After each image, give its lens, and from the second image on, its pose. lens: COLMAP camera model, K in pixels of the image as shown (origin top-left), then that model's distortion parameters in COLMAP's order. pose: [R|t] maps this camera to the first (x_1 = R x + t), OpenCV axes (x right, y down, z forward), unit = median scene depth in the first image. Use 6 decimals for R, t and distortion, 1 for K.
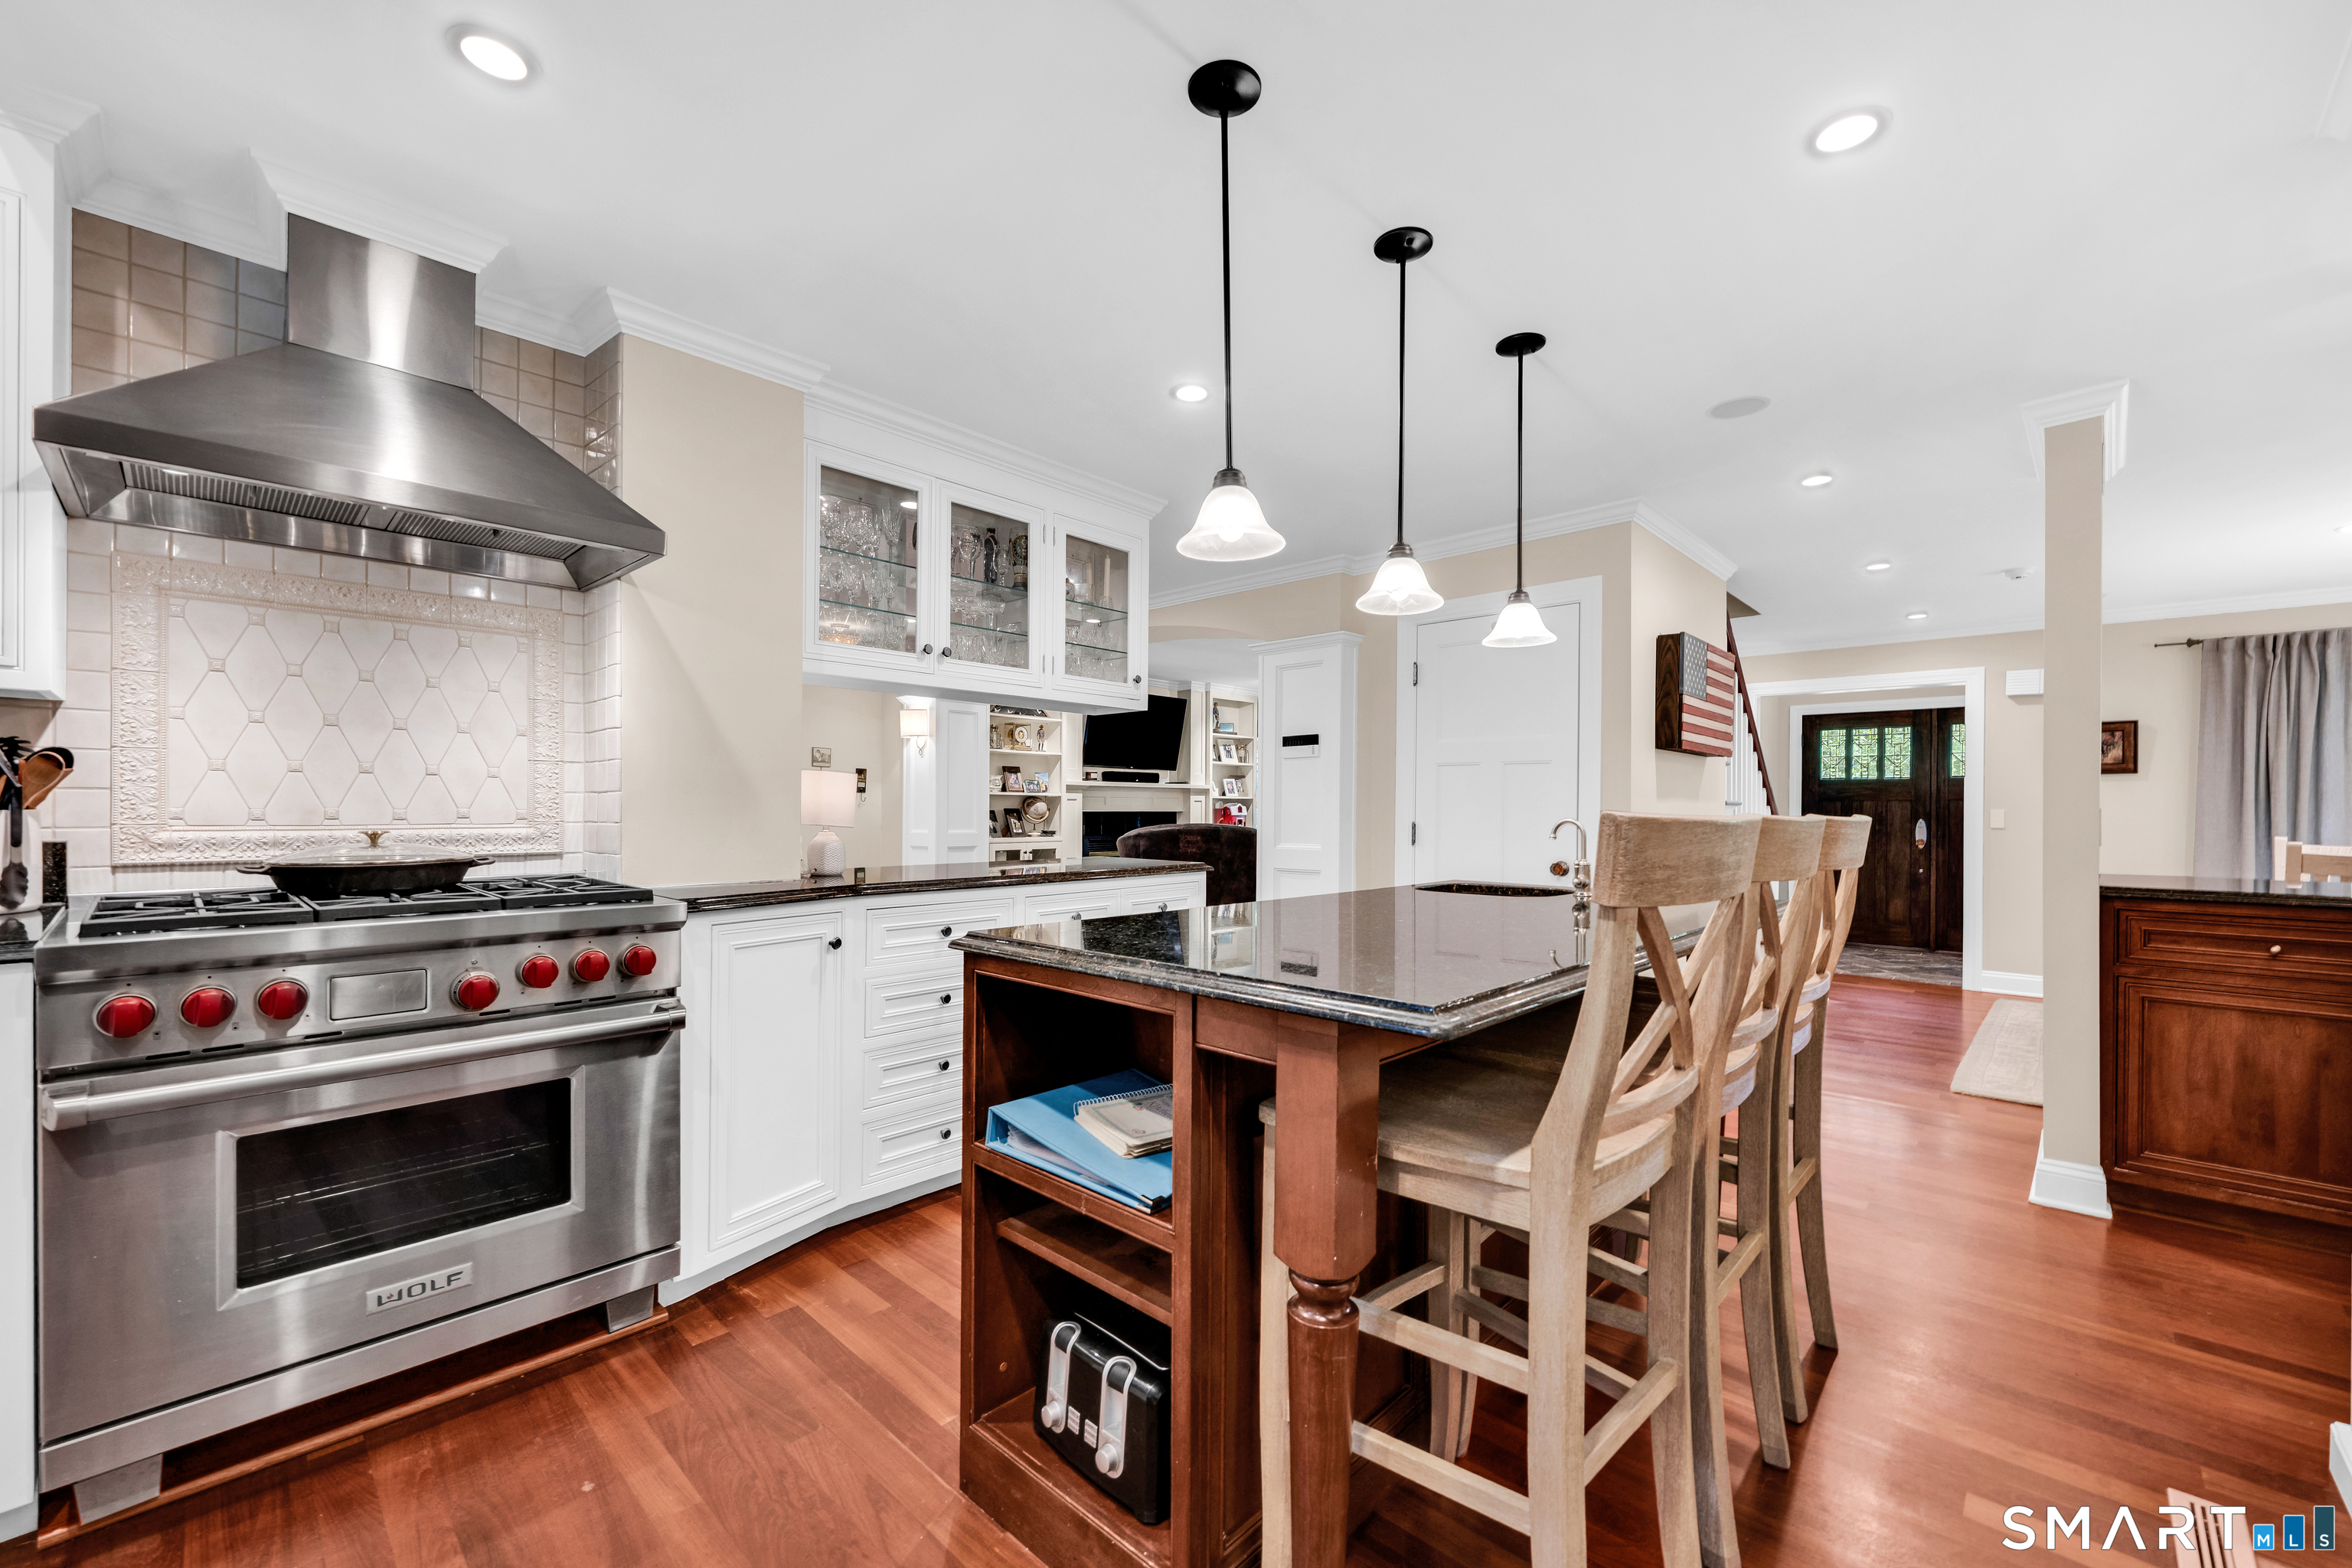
lens RADIAL K [[947.6, 0, 1187.2], [0, 947.6, 813.3], [0, 0, 1]] dist [-0.001259, -0.000225]
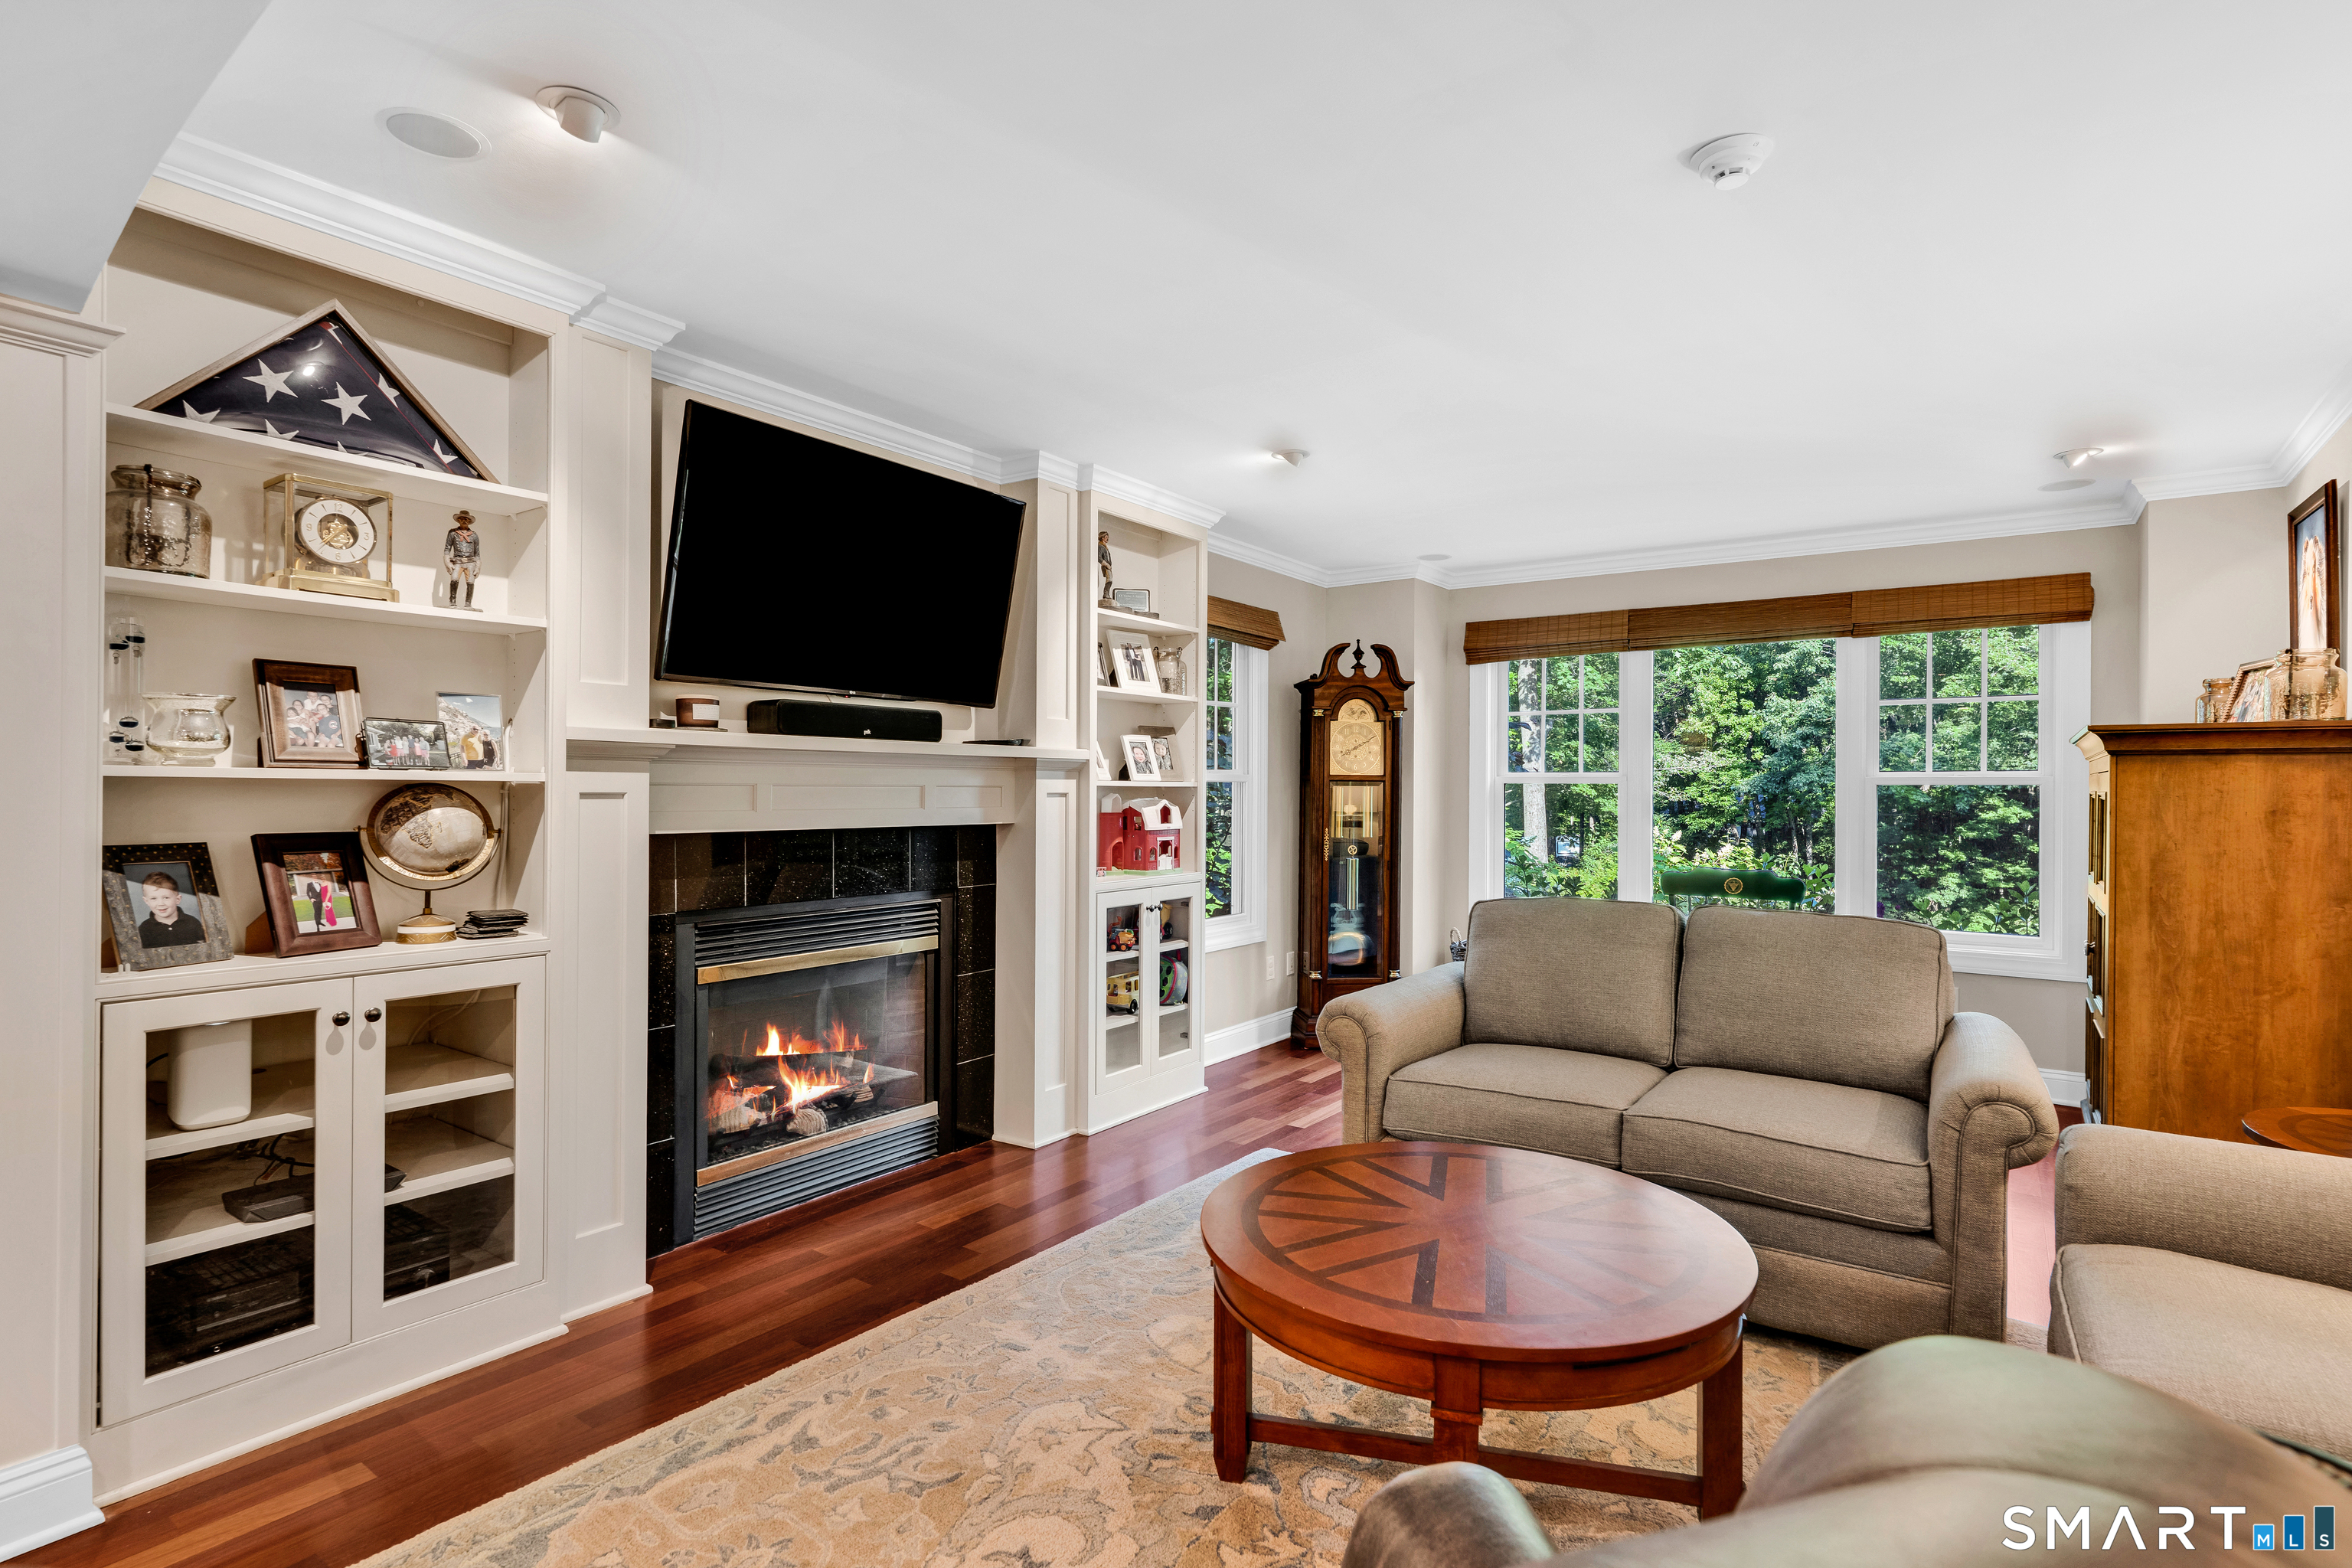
lens RADIAL K [[1142.1, 0, 1178.3], [0, 1142.1, 787.0], [0, 0, 1]] dist [-0.001808, -0.000083]
pose [[0.991656, 0.001218, 0.128903, 0.001083], [-0.000350, 0.999977, -0.006754, -0.013854], [-0.128909, 0.006653, 0.991634, 0.616633]]
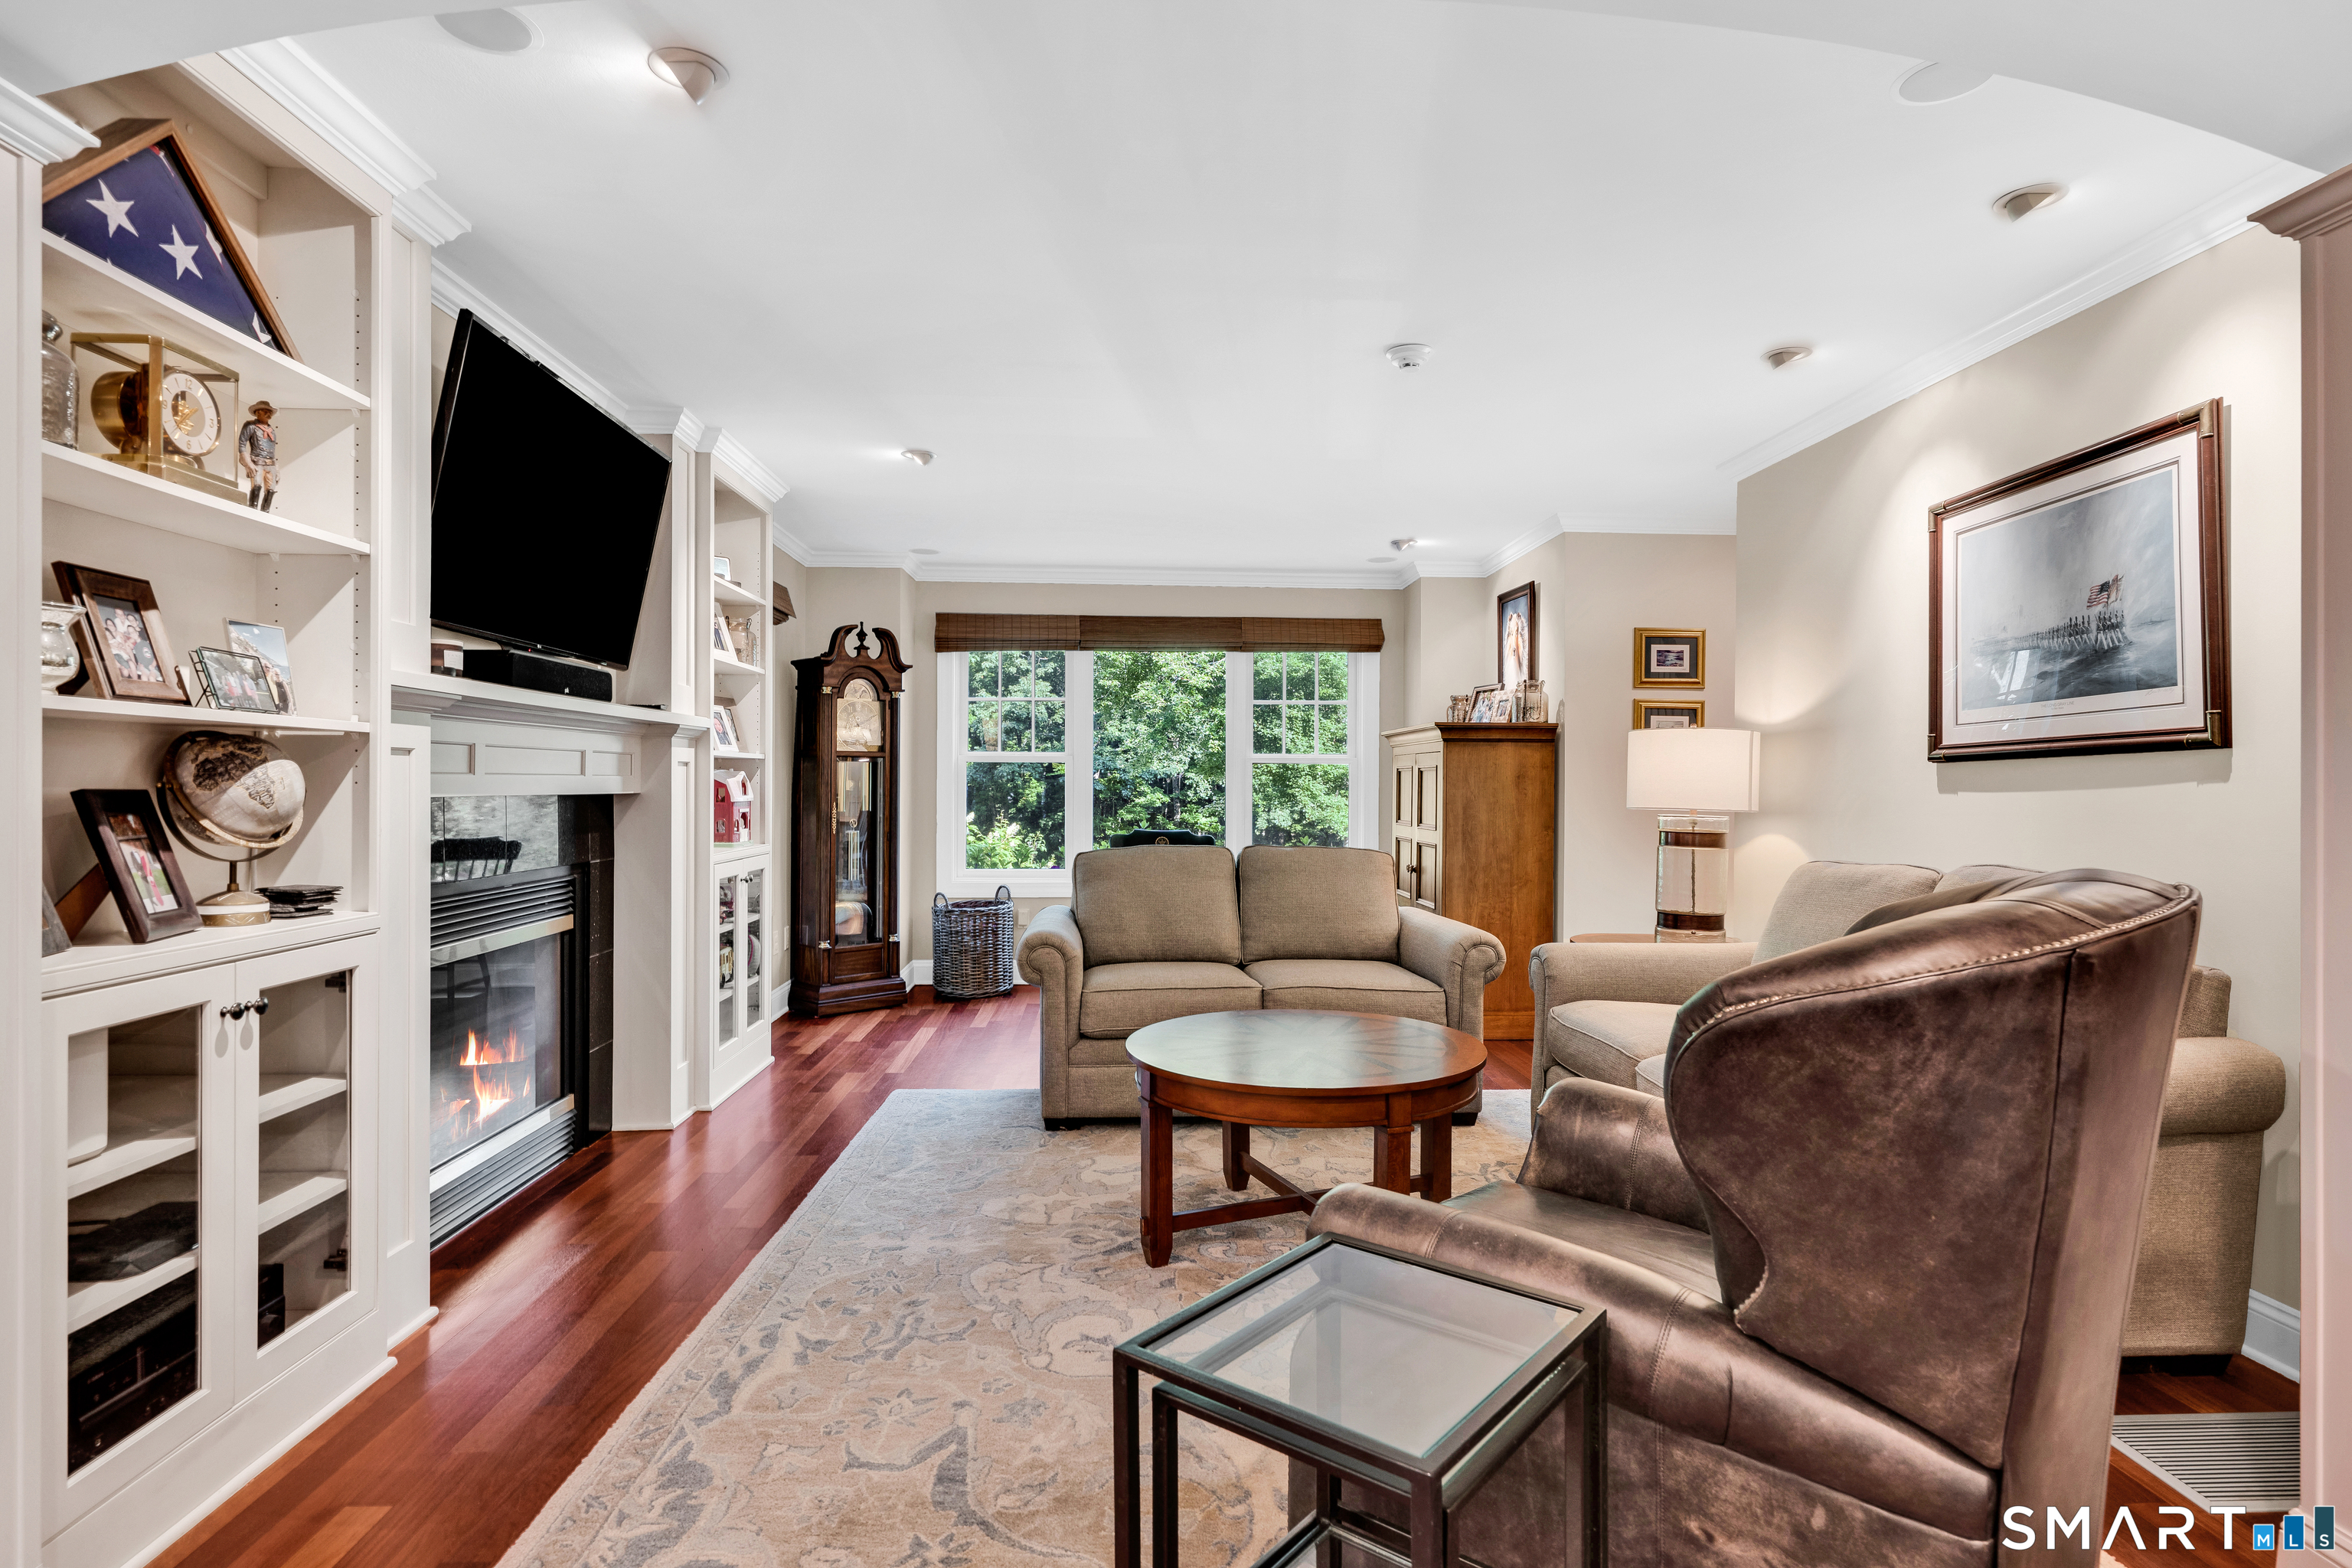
lens RADIAL K [[1198.4, 0, 1171.3], [0, 1198.4, 784.1], [0, 0, 1]] dist [-0.003497, 0.001287]
pose [[0.700123, -0.001847, 0.714020, -0.189753], [0.003030, 0.999995, -0.000384, -0.004923], [-0.714016, 0.002432, 0.700125, 0.616094]]
